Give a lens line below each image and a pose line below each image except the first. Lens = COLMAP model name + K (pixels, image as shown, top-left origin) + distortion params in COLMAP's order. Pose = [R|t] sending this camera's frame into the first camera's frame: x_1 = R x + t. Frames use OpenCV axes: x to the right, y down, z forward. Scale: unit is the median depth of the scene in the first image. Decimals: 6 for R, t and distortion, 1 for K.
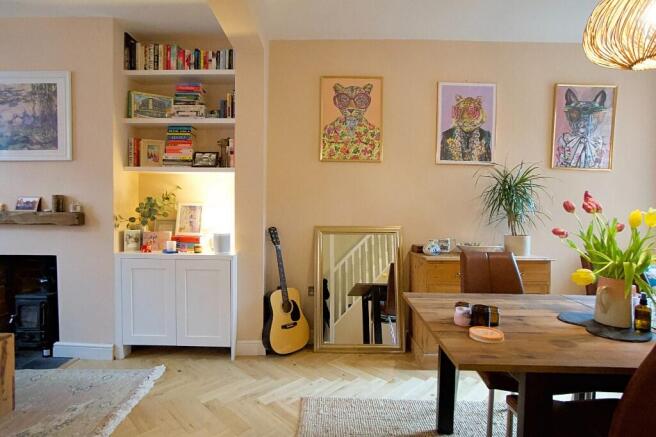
lens RADIAL K [[349.9, 0, 328.0], [0, 349.9, 218.5], [0, 0, 1]] dist [-0.031710, 0.000404]
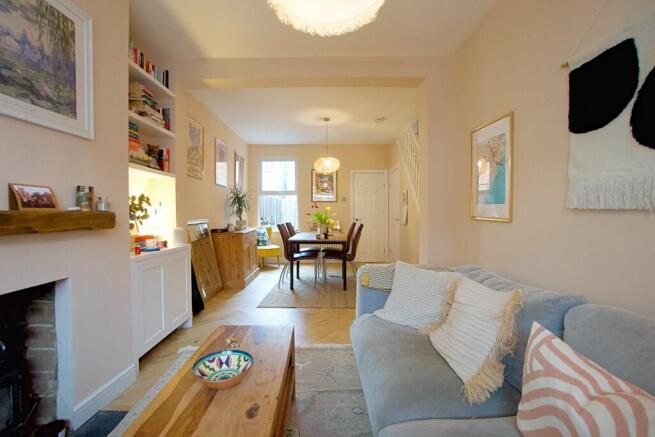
lens RADIAL K [[280.6, 0, 327.5], [0, 280.6, 218.5], [0, 0, 1]] dist [-0.038118, -0.000097]
pose [[-0.004333, -0.036252, 0.999333, -1.157666], [0.042294, 0.998442, 0.036404, -0.003005], [-0.999096, 0.042423, -0.002793, 0.443456]]
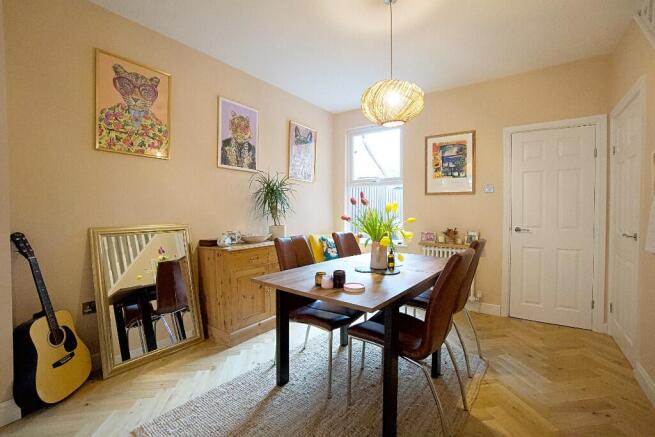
lens RADIAL K [[285.8, 0, 327.5], [0, 285.8, 218.5], [0, 0, 1]] dist [-0.060867, 0.019949]
pose [[0.588175, -0.034863, 0.807982, -0.236923], [0.038552, 0.999143, 0.015047, 0.011375], [-0.807815, 0.022299, 0.589015, 0.172159]]
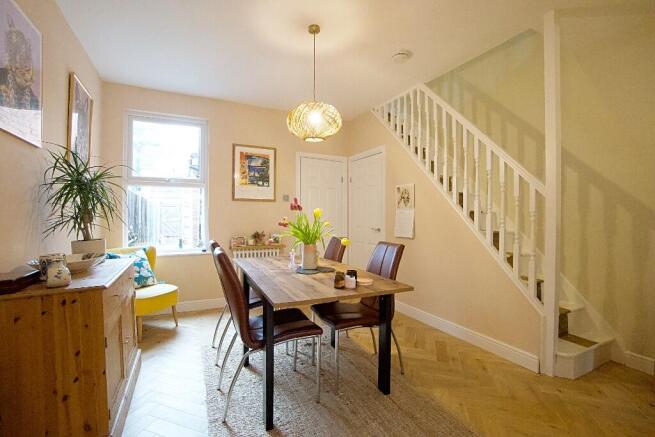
lens RADIAL K [[285.8, 0, 327.5], [0, 285.8, 218.5], [0, 0, 1]] dist [-0.060867, 0.019949]
pose [[-0.440433, -0.021231, 0.897534, -0.302798], [0.028232, 0.998898, 0.037483, -0.011245], [-0.897341, 0.041848, -0.439348, 0.737169]]
